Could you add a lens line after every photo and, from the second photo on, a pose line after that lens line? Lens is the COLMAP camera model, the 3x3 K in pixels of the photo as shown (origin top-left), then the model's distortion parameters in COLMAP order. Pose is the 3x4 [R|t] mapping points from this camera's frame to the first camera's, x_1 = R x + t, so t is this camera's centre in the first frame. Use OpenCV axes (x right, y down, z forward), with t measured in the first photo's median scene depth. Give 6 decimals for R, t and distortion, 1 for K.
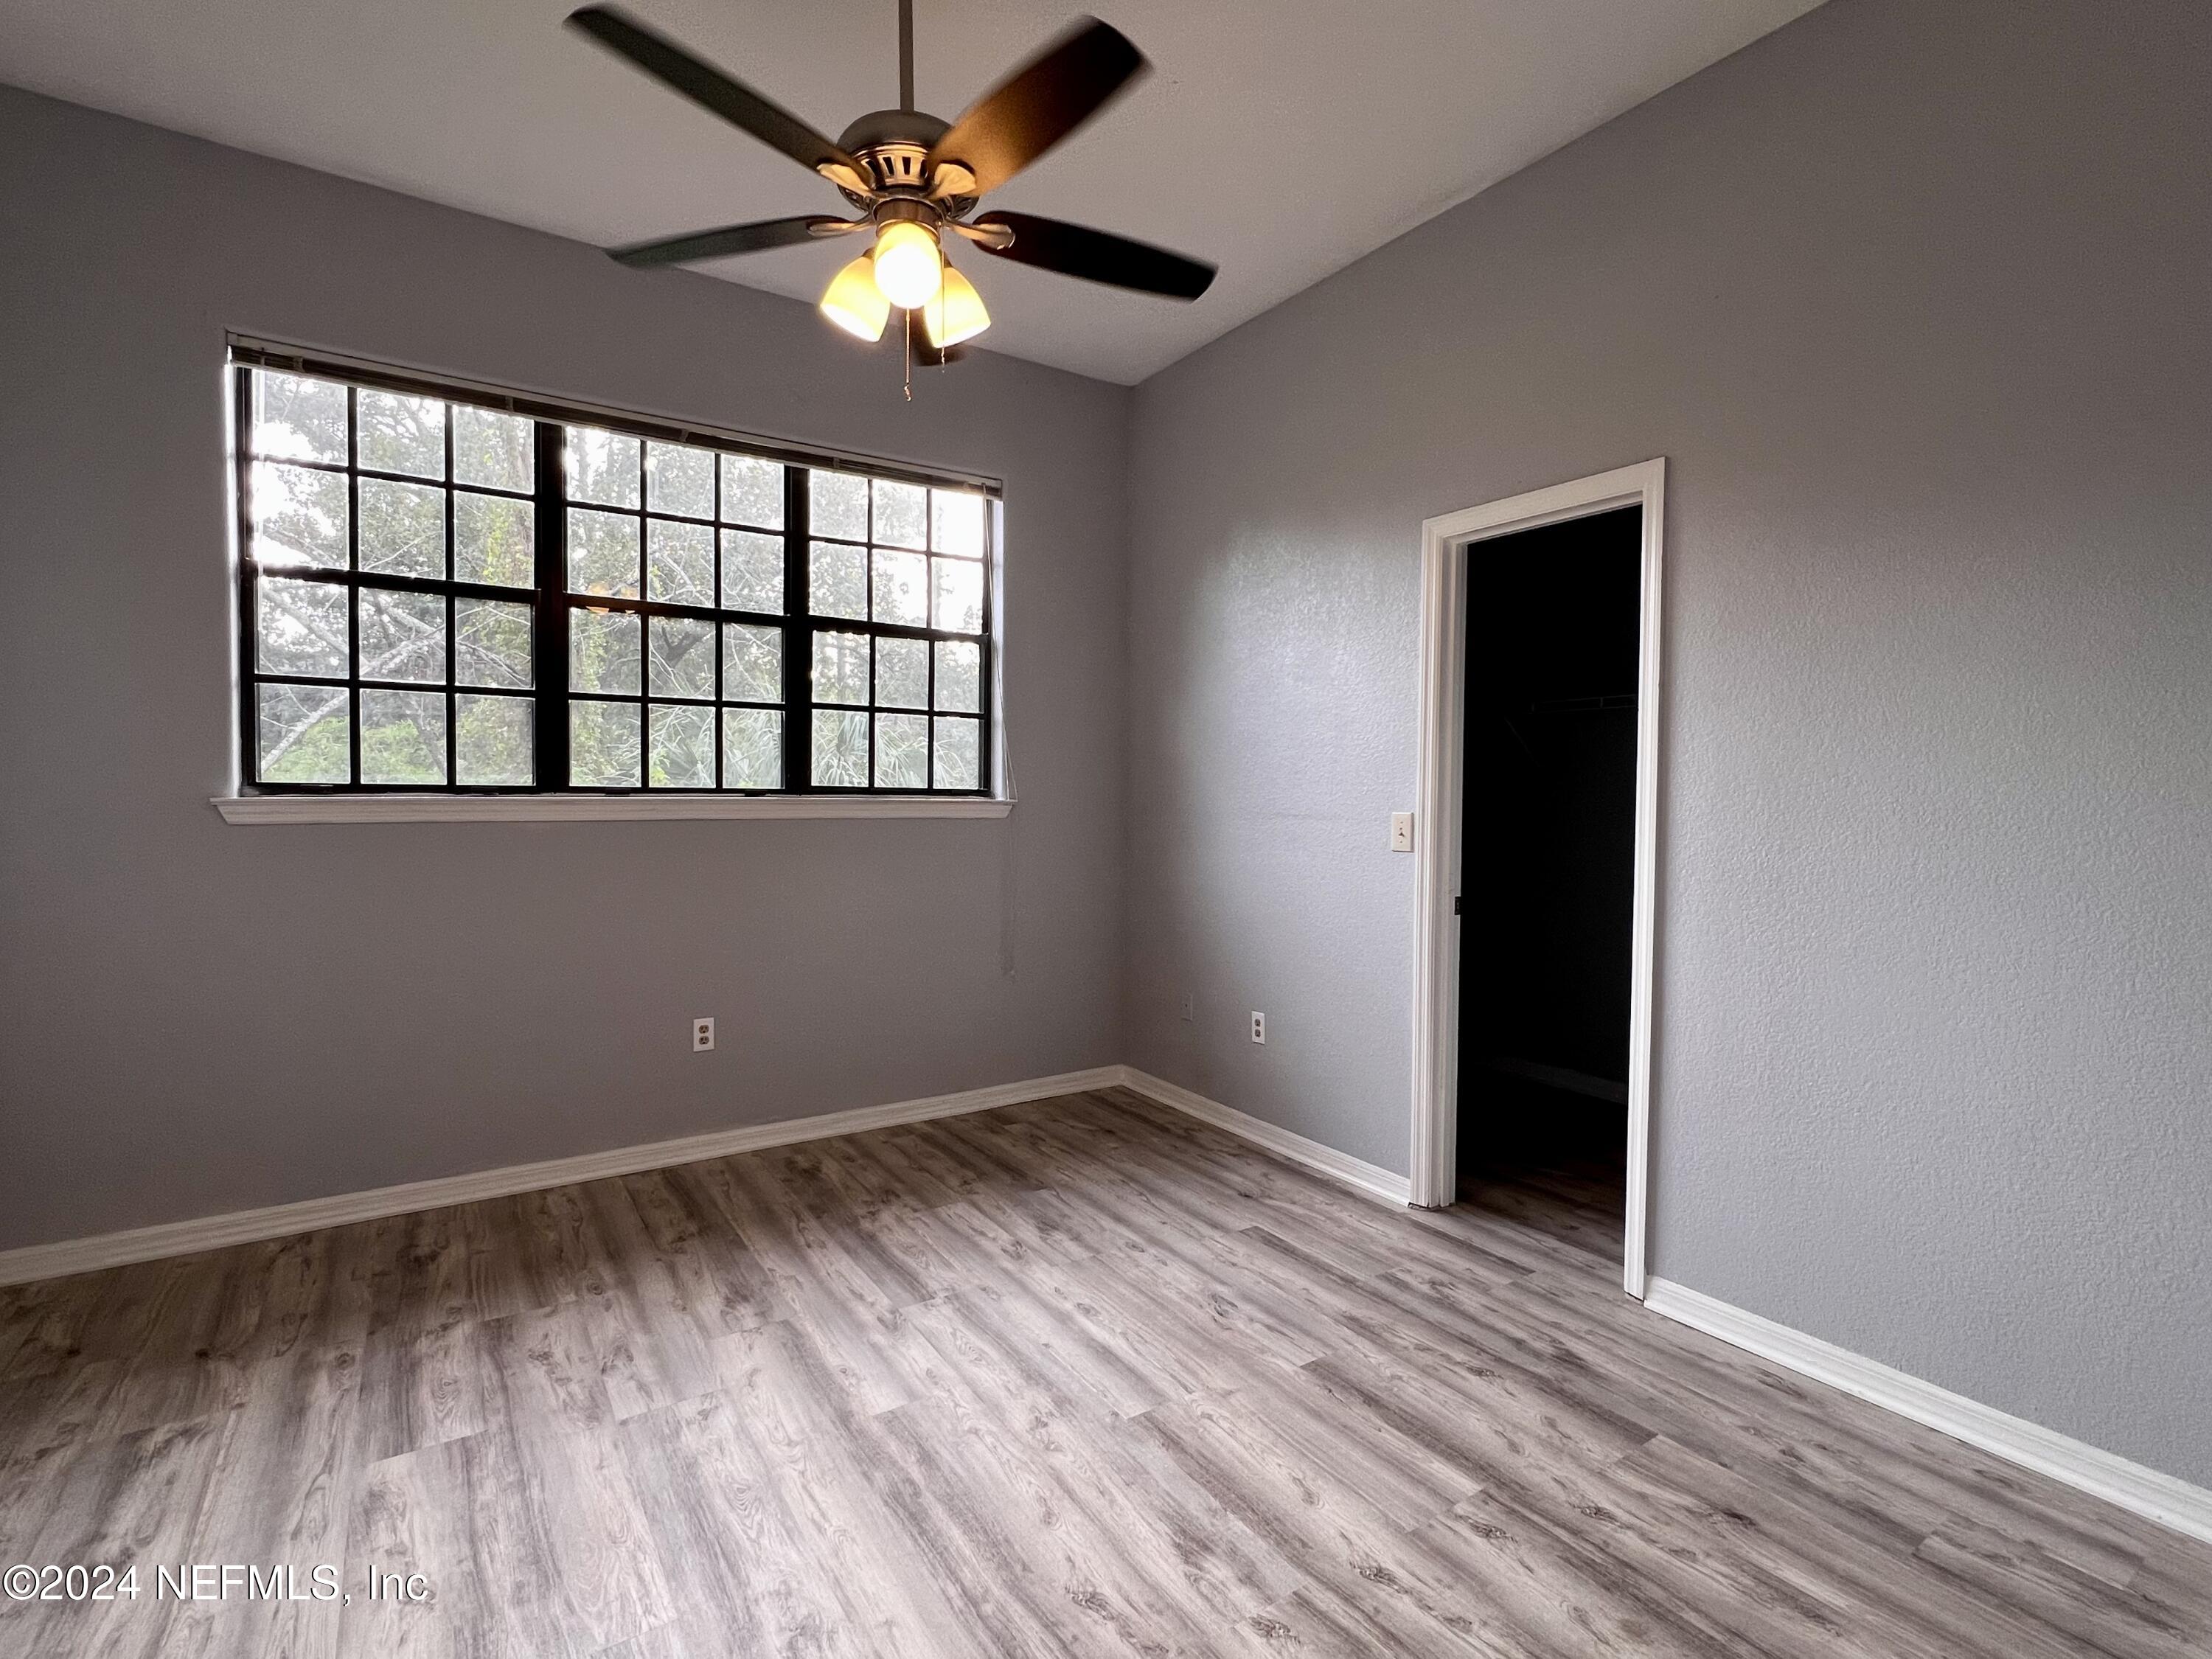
lens RADIAL K [[1053.7, 0, 1115.7], [0, 1053.7, 826.1], [0, 0, 1]] dist [0.001358, -0.000680]
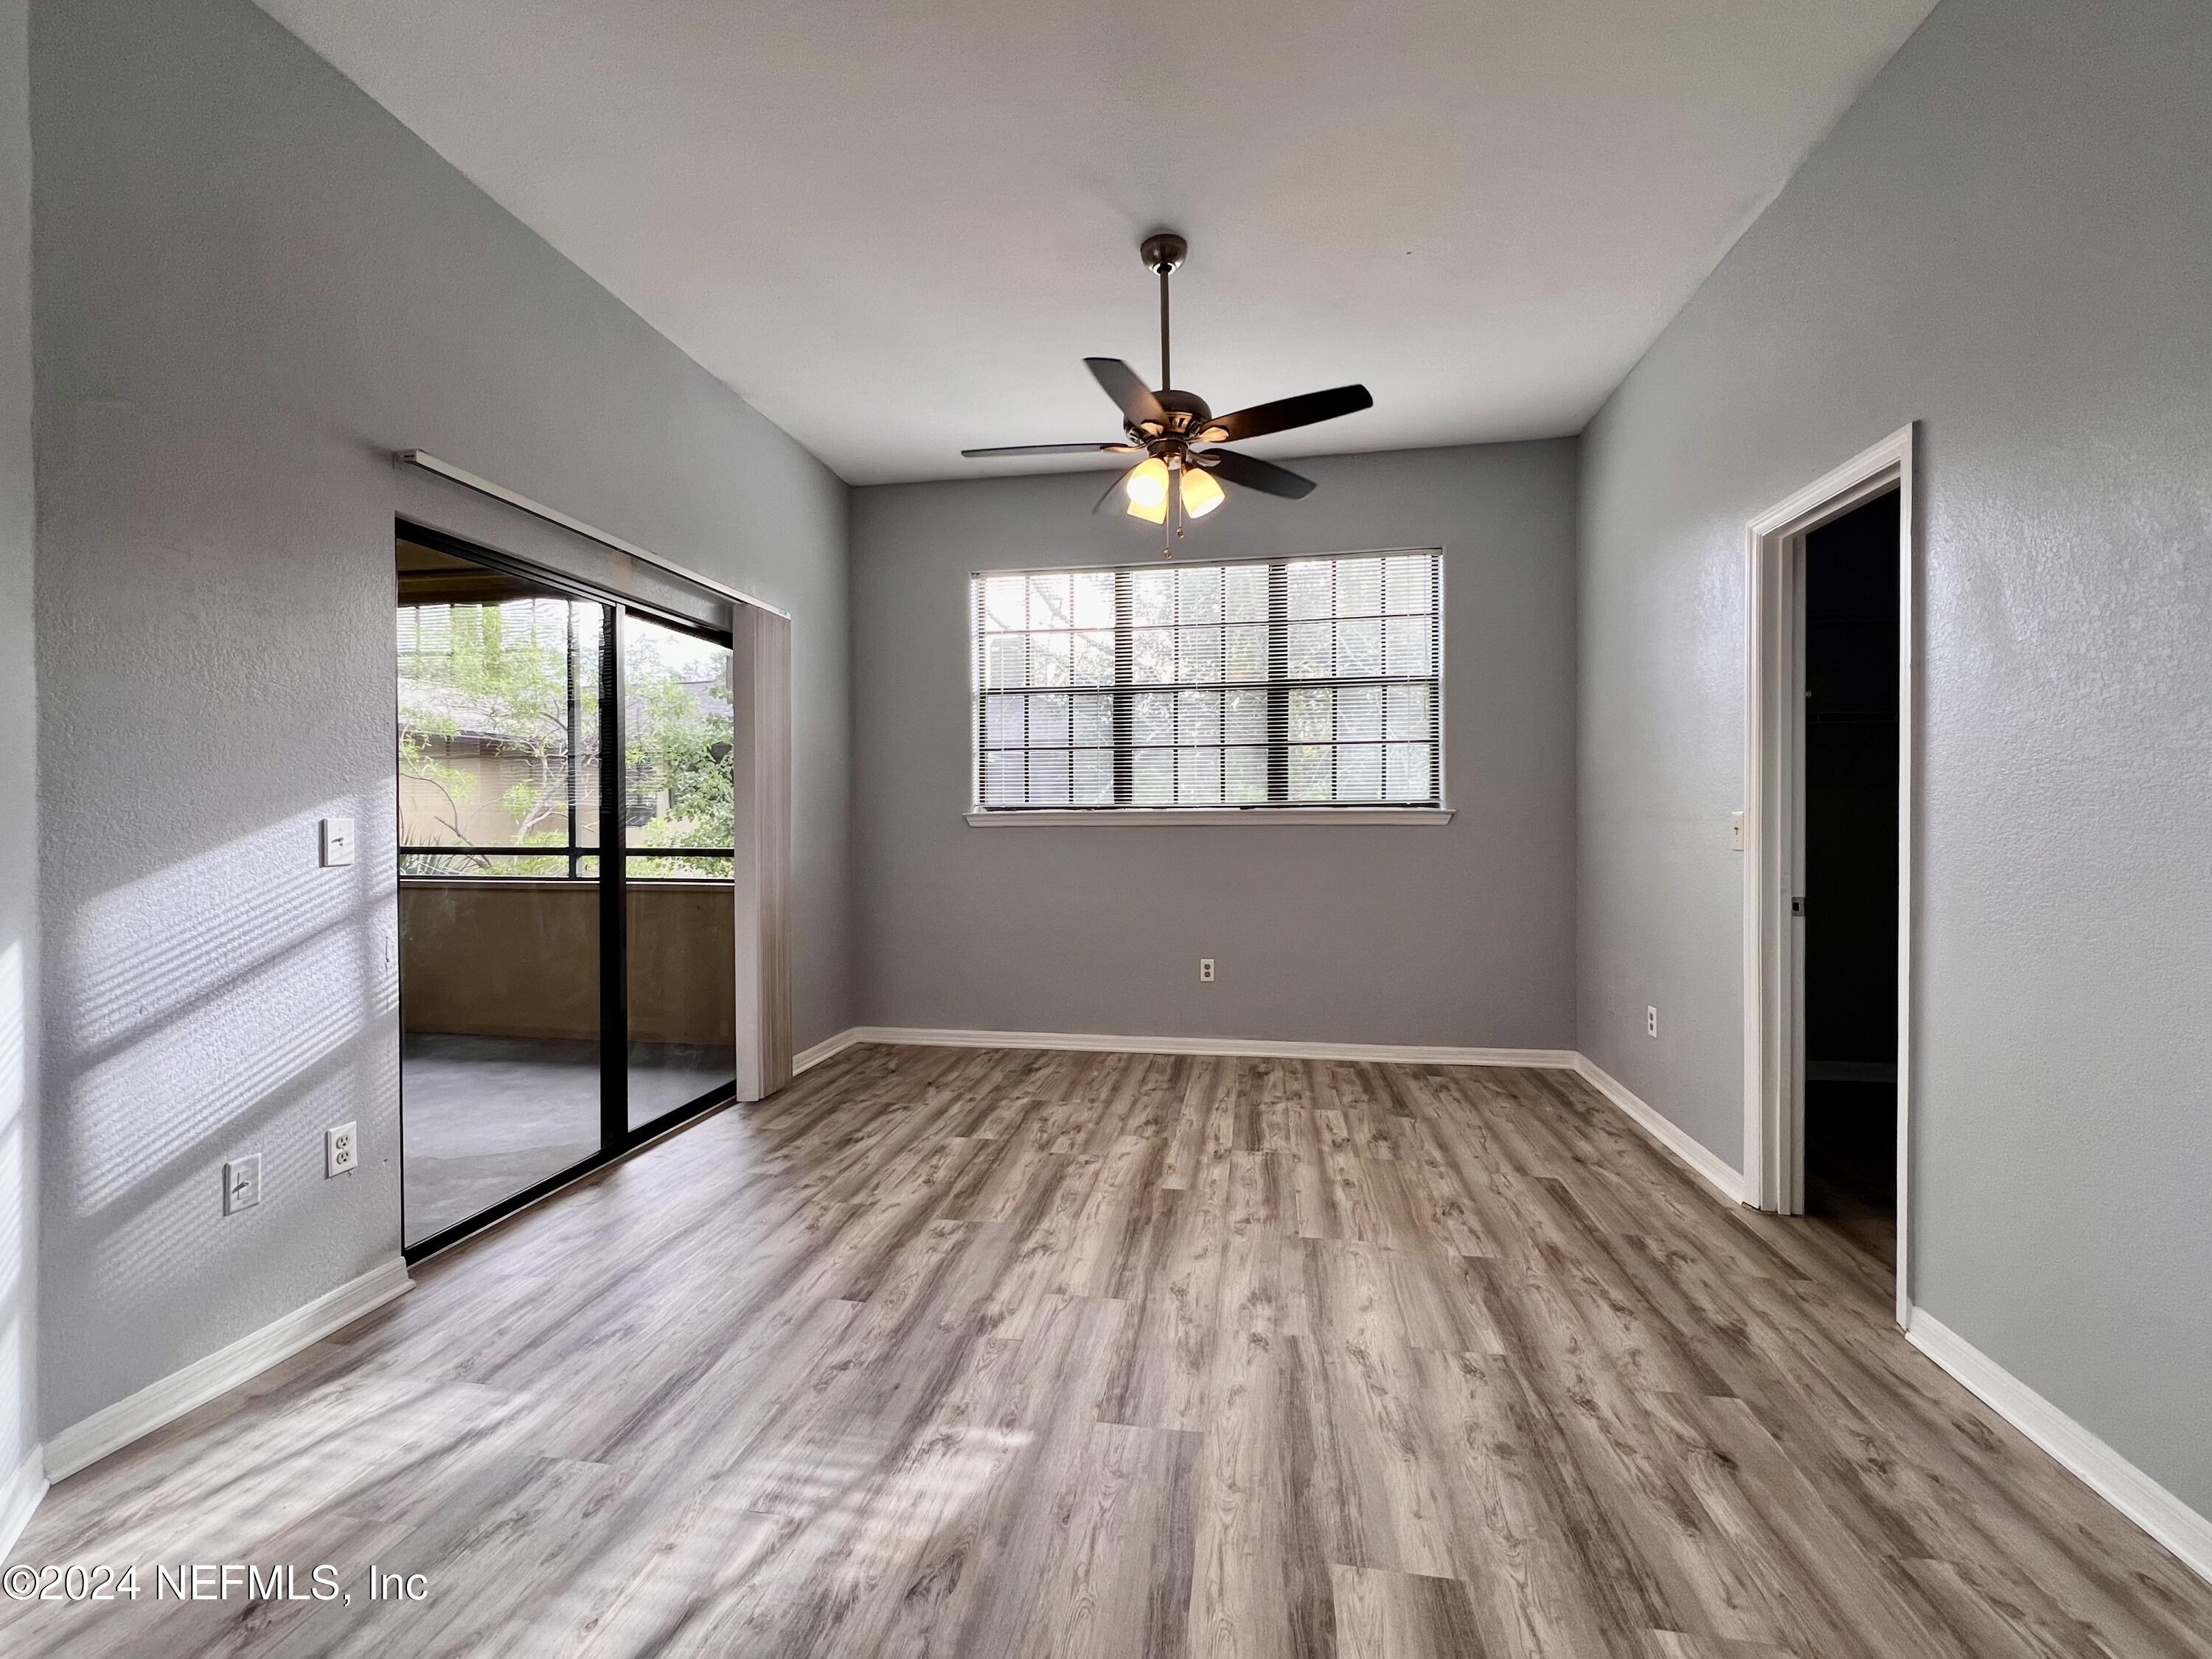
lens RADIAL K [[950.3, 0, 1101.4], [0, 950.3, 827.8], [0, 0, 1]] dist [-0.001231, 0.000429]
pose [[0.722119, -0.005544, -0.691747, 0.583350], [-0.011668, 0.999728, -0.020193, 0.036100], [0.691670, 0.022653, 0.721858, -0.096280]]
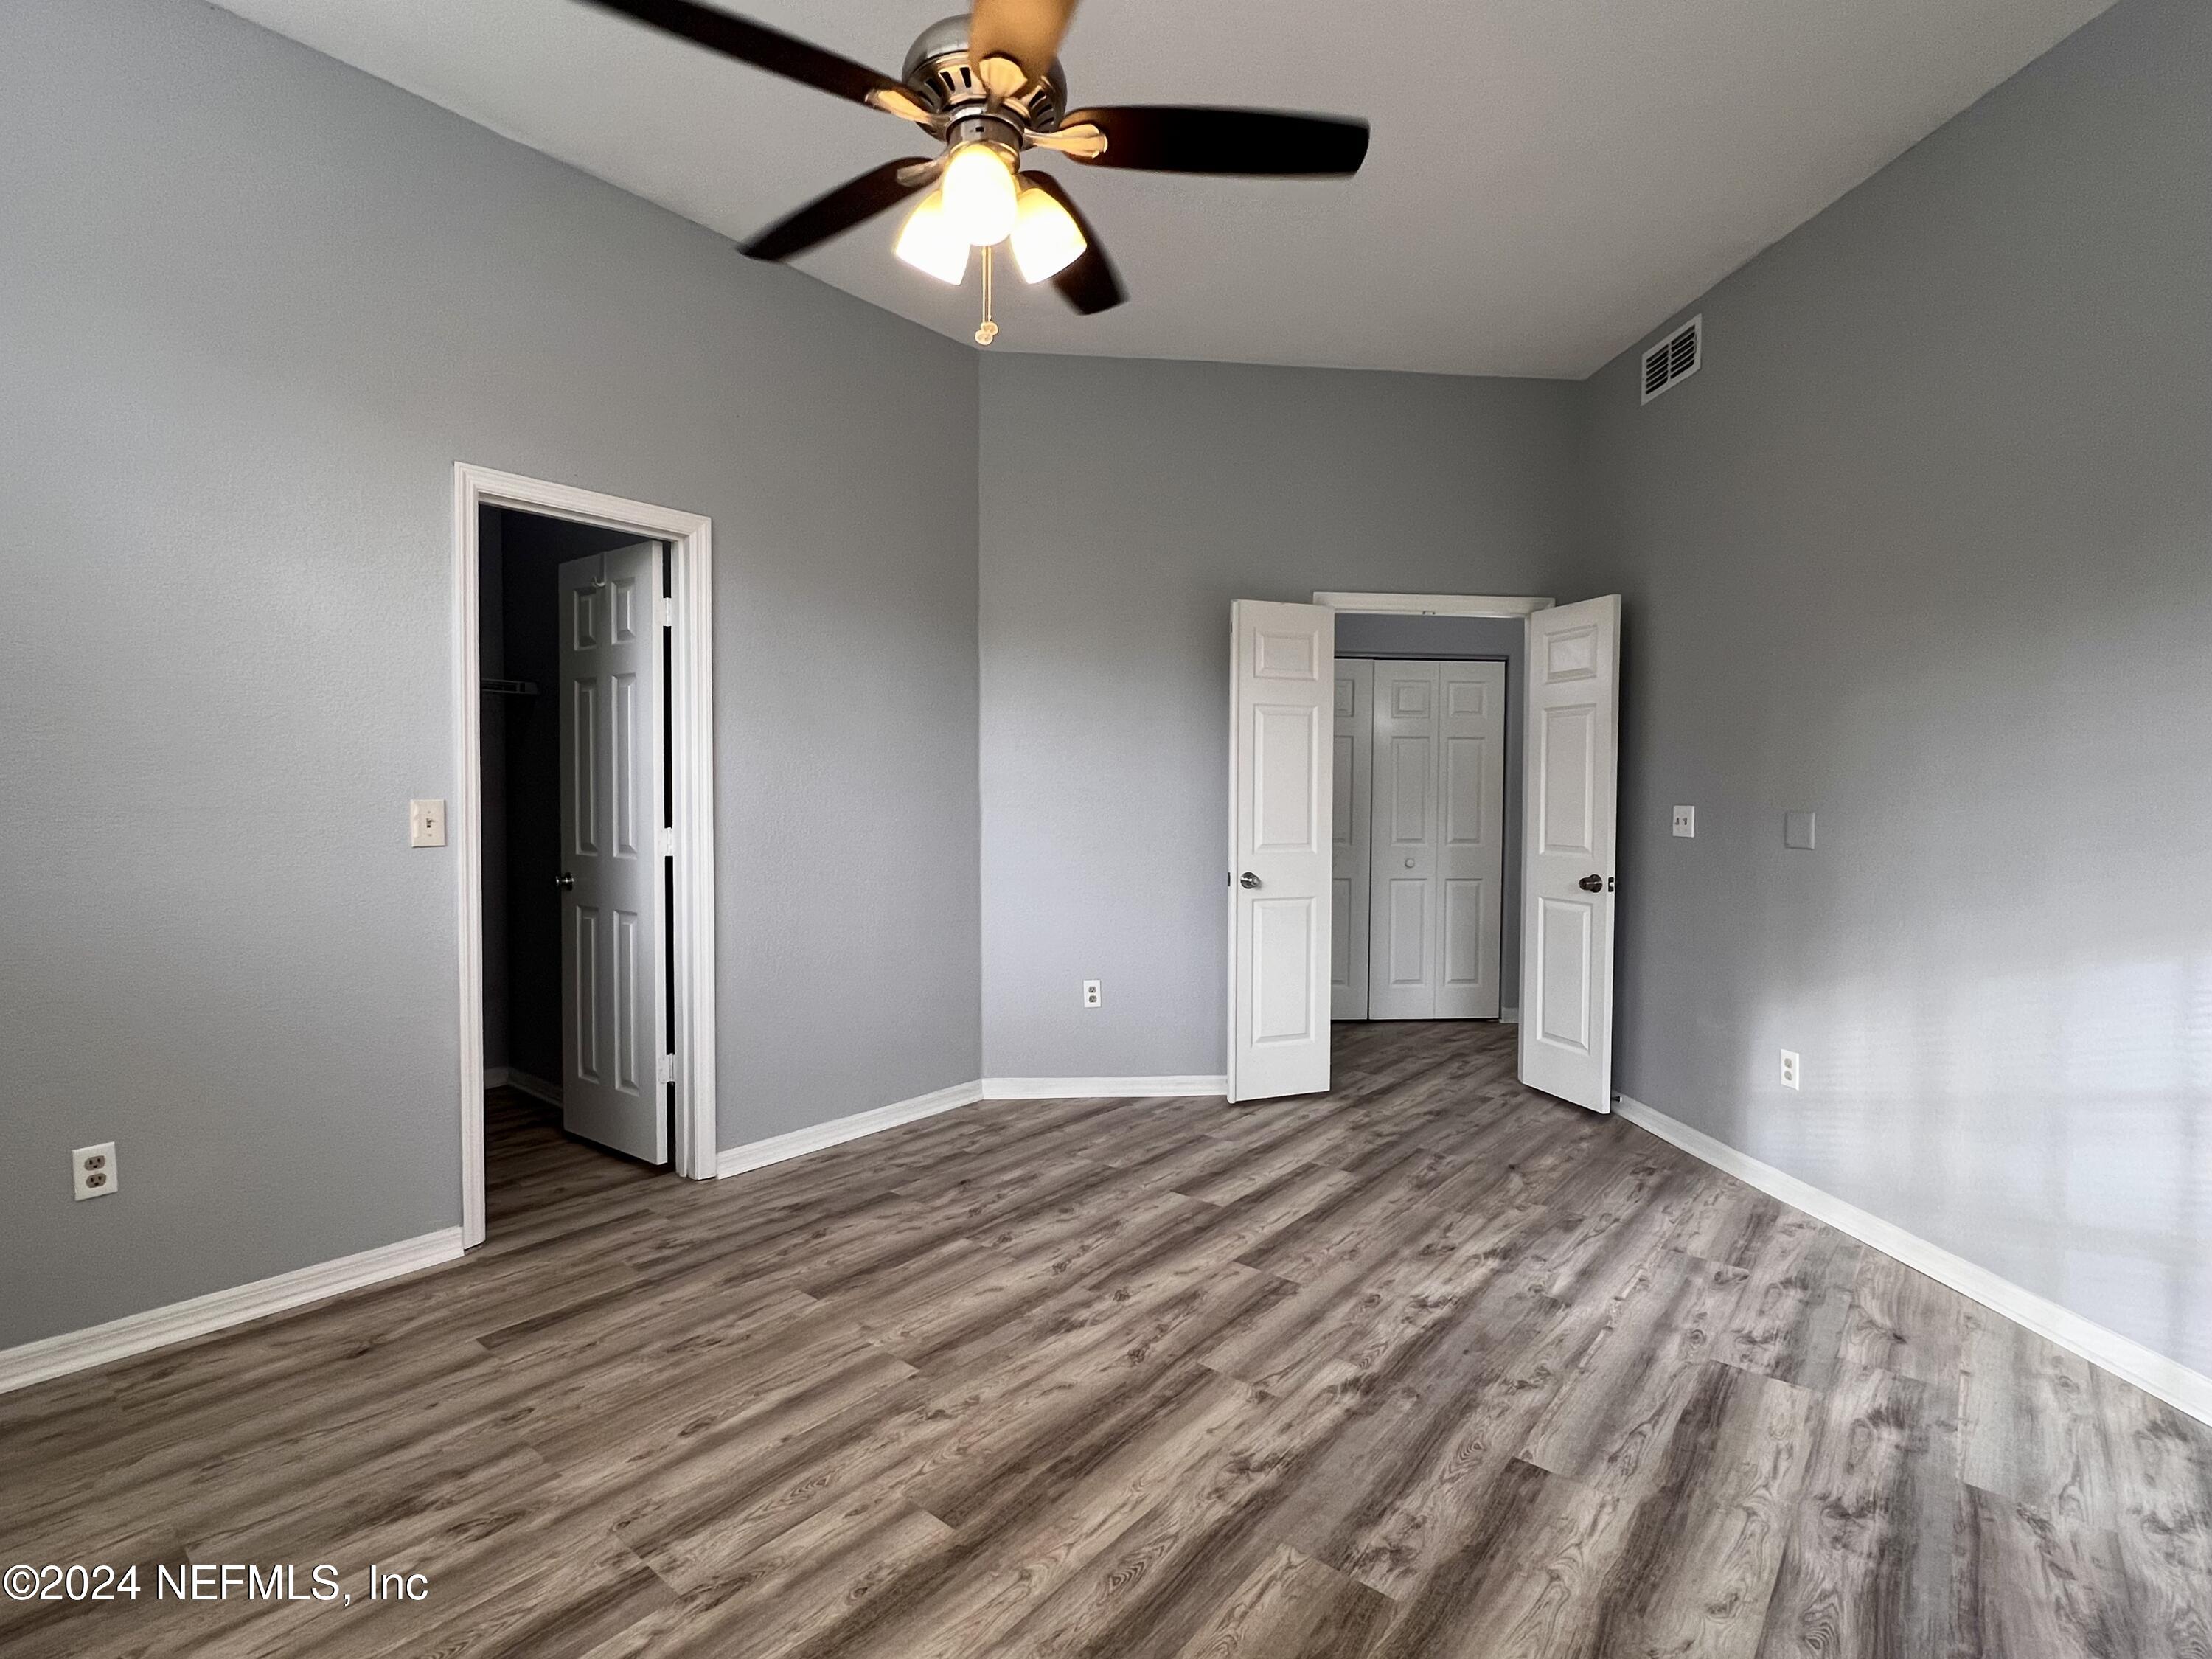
lens RADIAL K [[1053.7, 0, 1115.7], [0, 1053.7, 826.1], [0, 0, 1]] dist [0.001358, -0.000680]
pose [[-0.293070, -0.042288, 0.955155, -0.866093], [0.017505, 0.998617, 0.049583, -0.029357], [-0.955931, 0.031252, -0.291924, 0.918472]]
